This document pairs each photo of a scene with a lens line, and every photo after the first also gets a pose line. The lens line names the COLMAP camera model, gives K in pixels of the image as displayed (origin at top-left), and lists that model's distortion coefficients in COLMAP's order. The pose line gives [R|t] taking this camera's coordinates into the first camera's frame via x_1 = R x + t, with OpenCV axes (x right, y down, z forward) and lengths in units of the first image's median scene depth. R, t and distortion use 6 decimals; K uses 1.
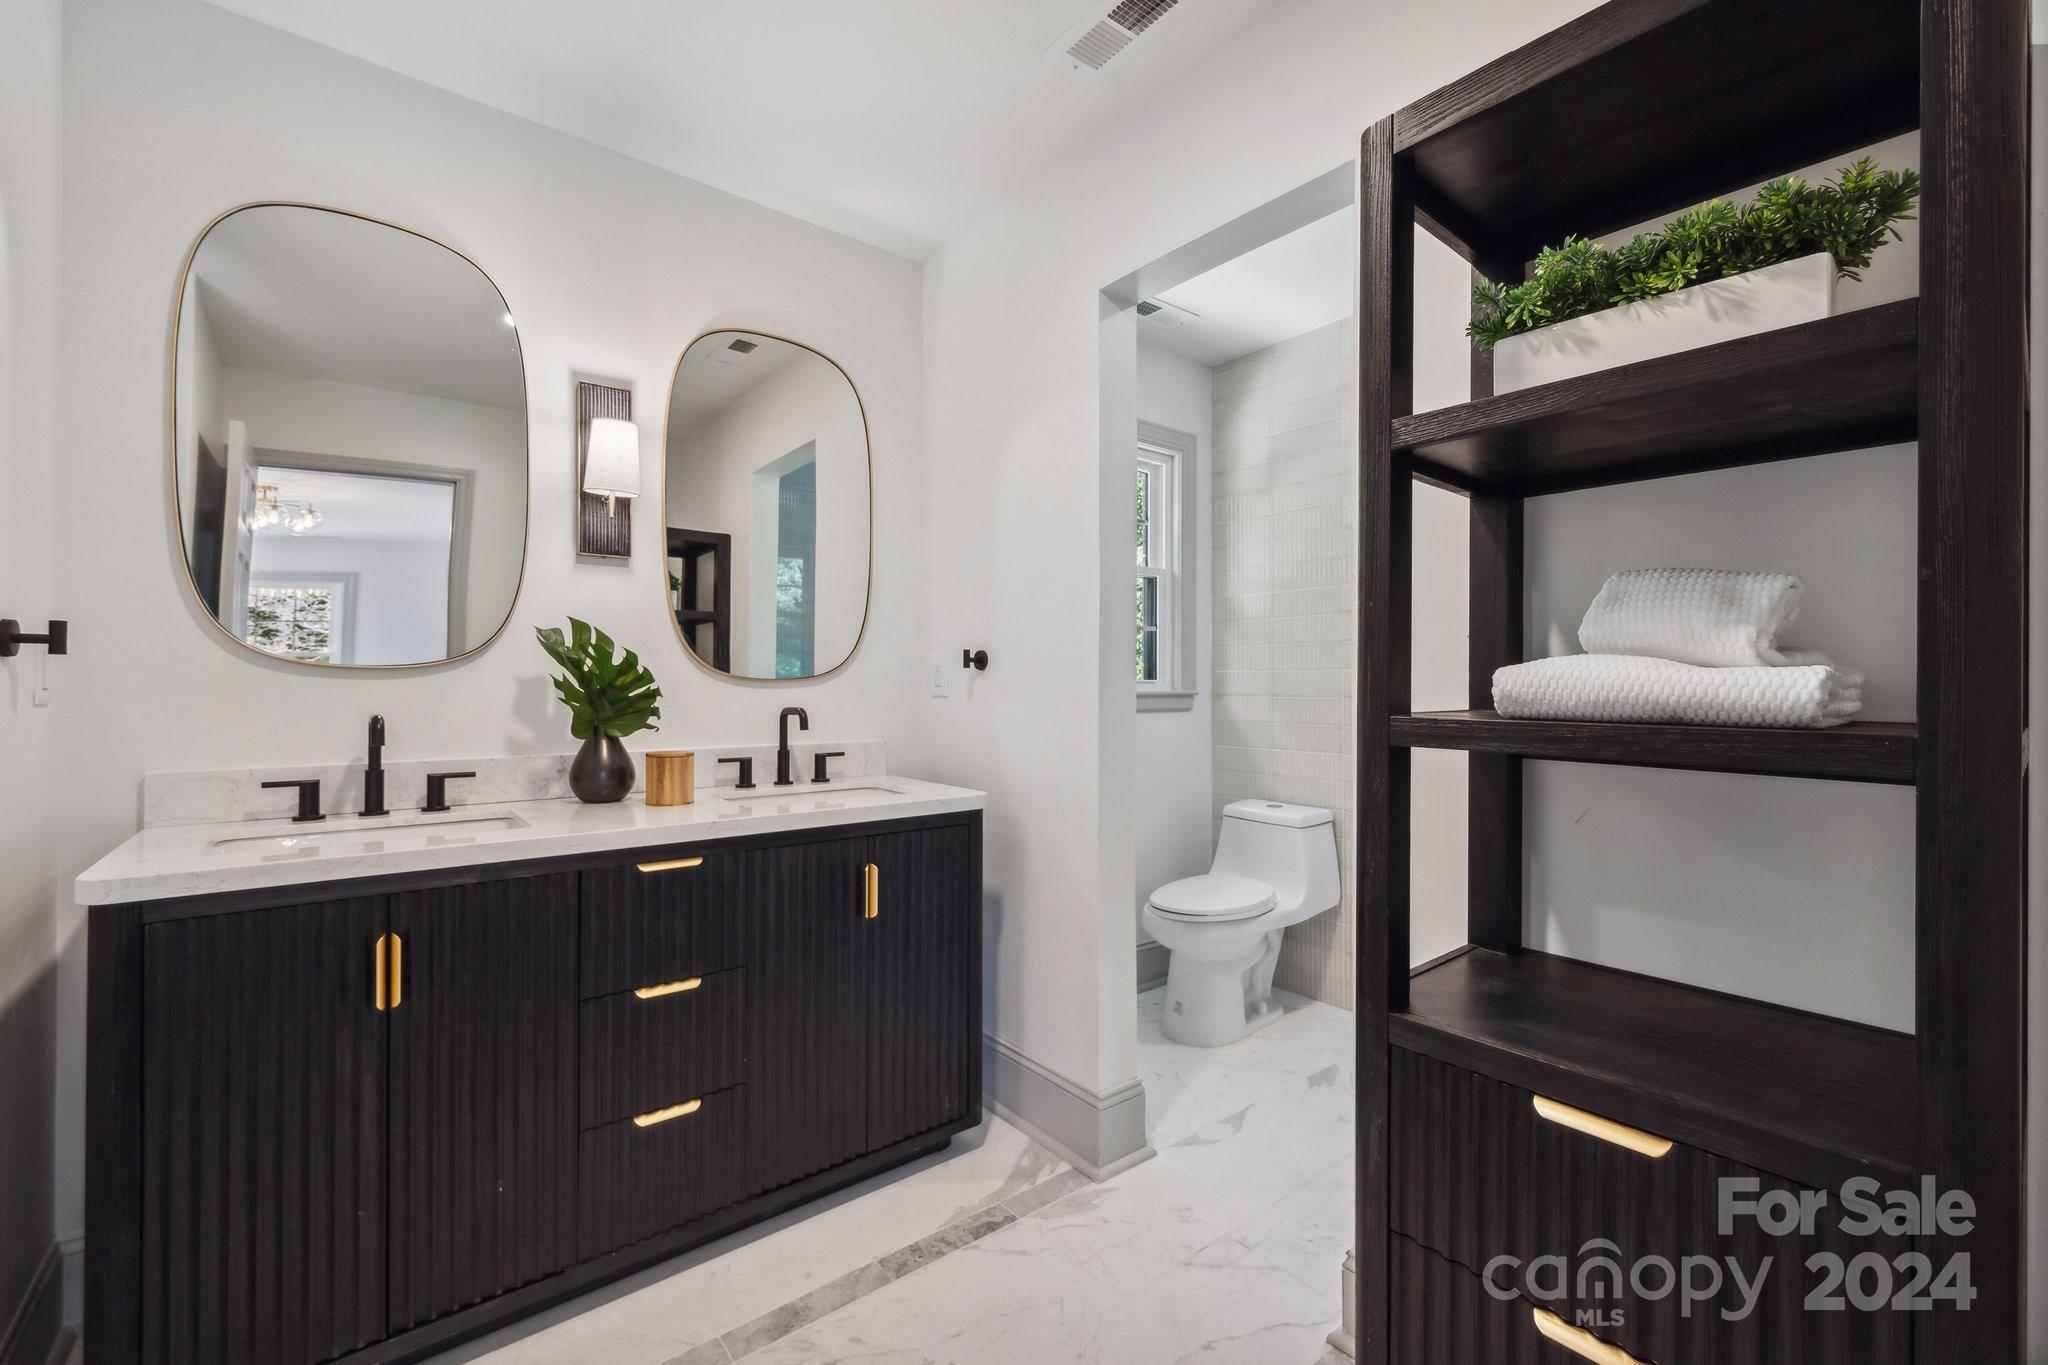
lens RADIAL K [[856.8, 0, 1020.1], [0, 856.8, 668.7], [0, 0, 1]] dist [-0.000411, -0.000014]
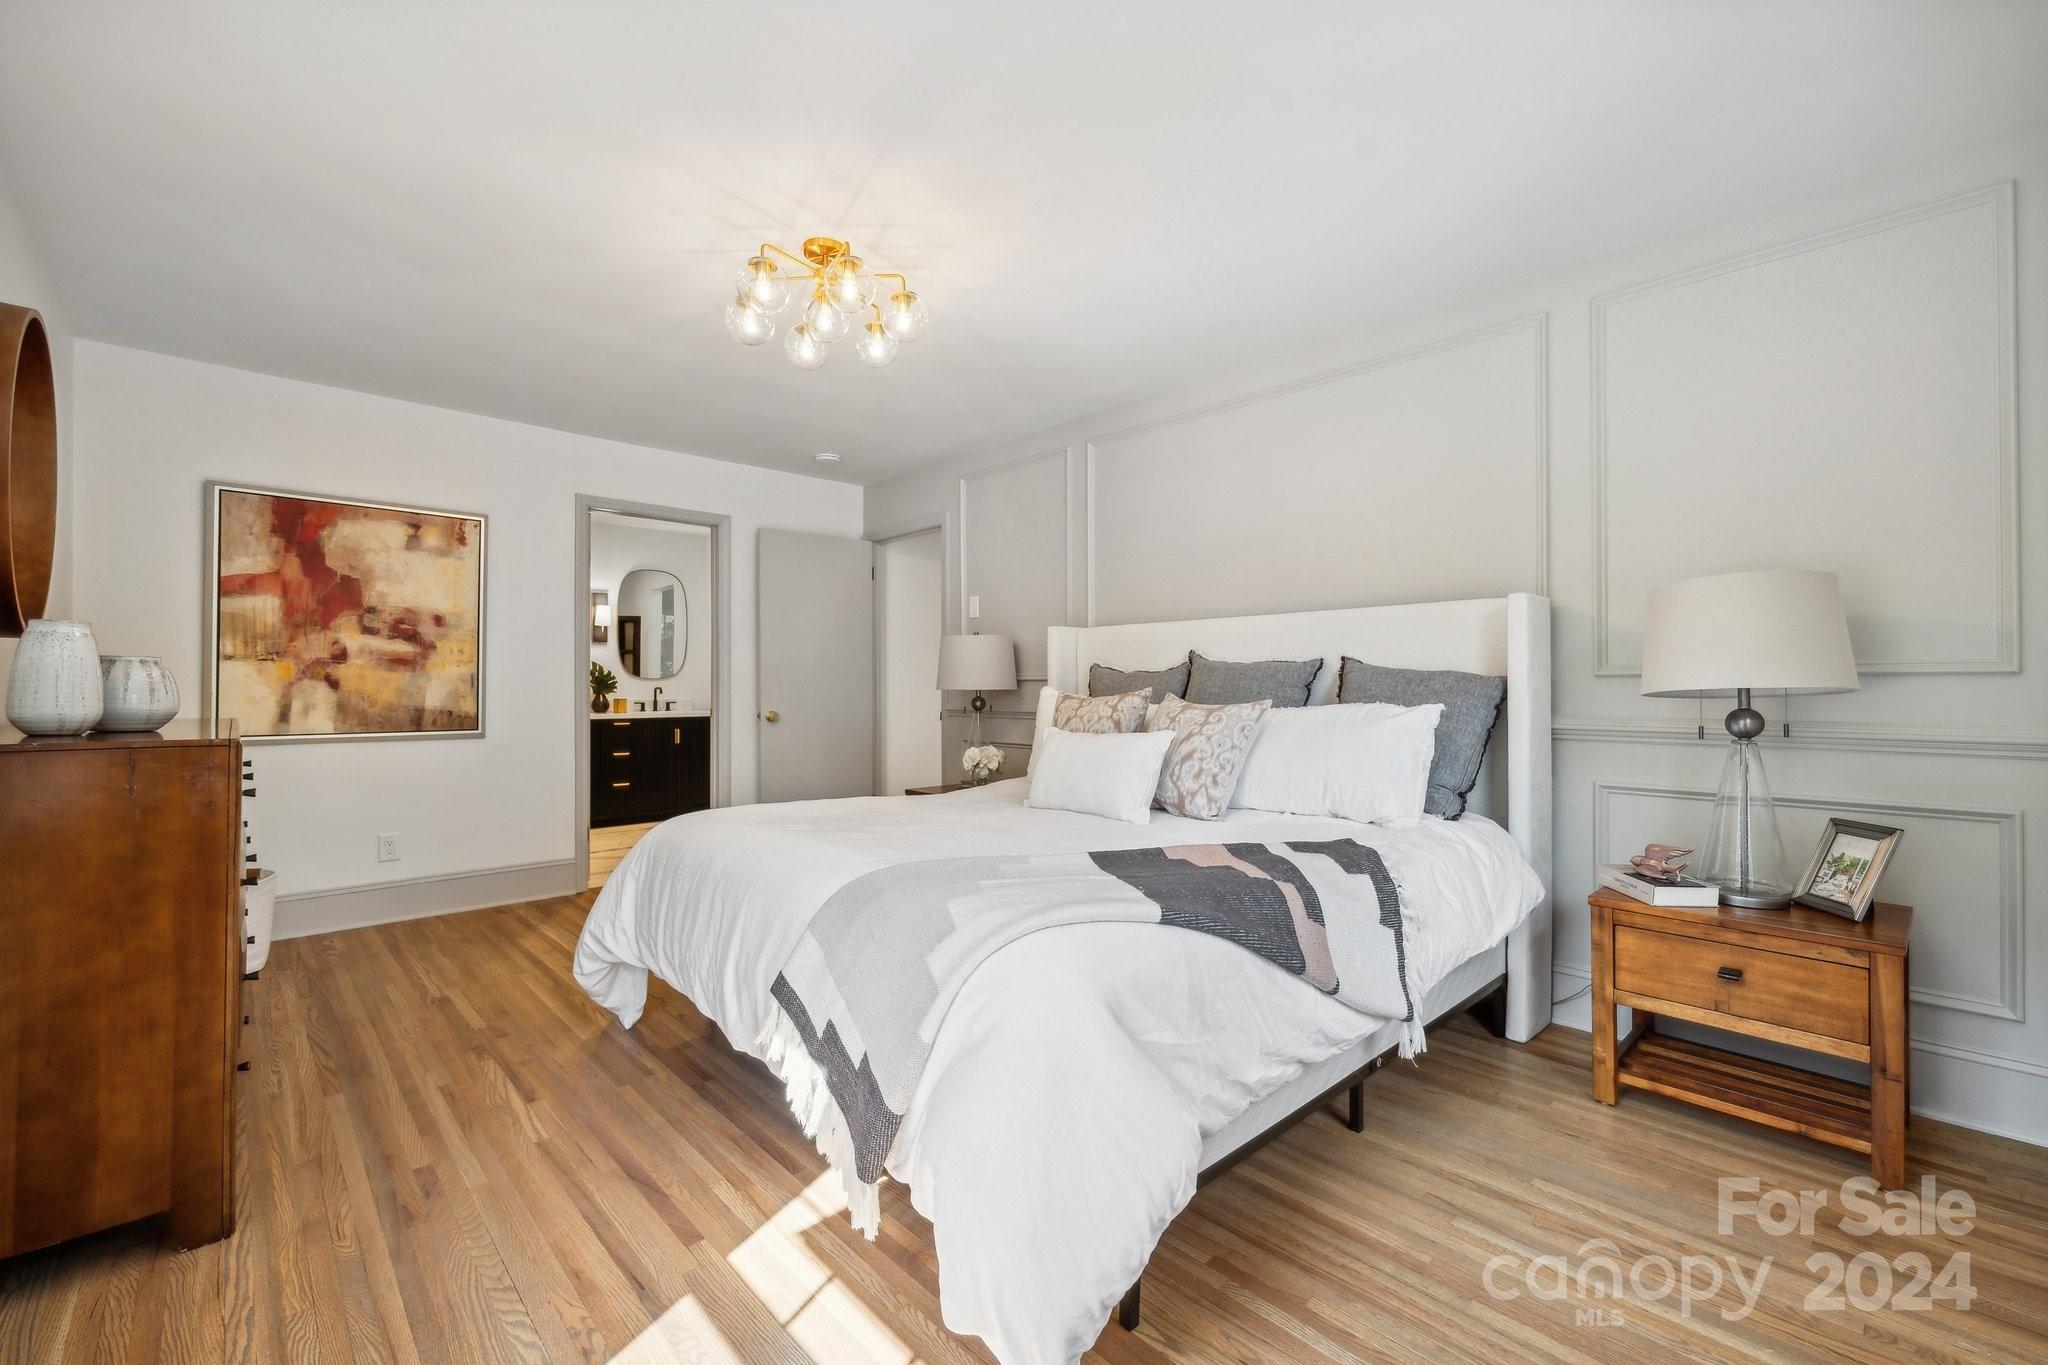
lens RADIAL K [[856.8, 0, 1026.6], [0, 856.8, 665.3], [0, 0, 1]] dist [-0.000411, -0.000014]
pose [[0.996388, -0.005738, 0.084721, 0.935811], [0.006122, 0.999972, -0.004273, -0.015531], [-0.084694, 0.004776, 0.996396, -2.583821]]
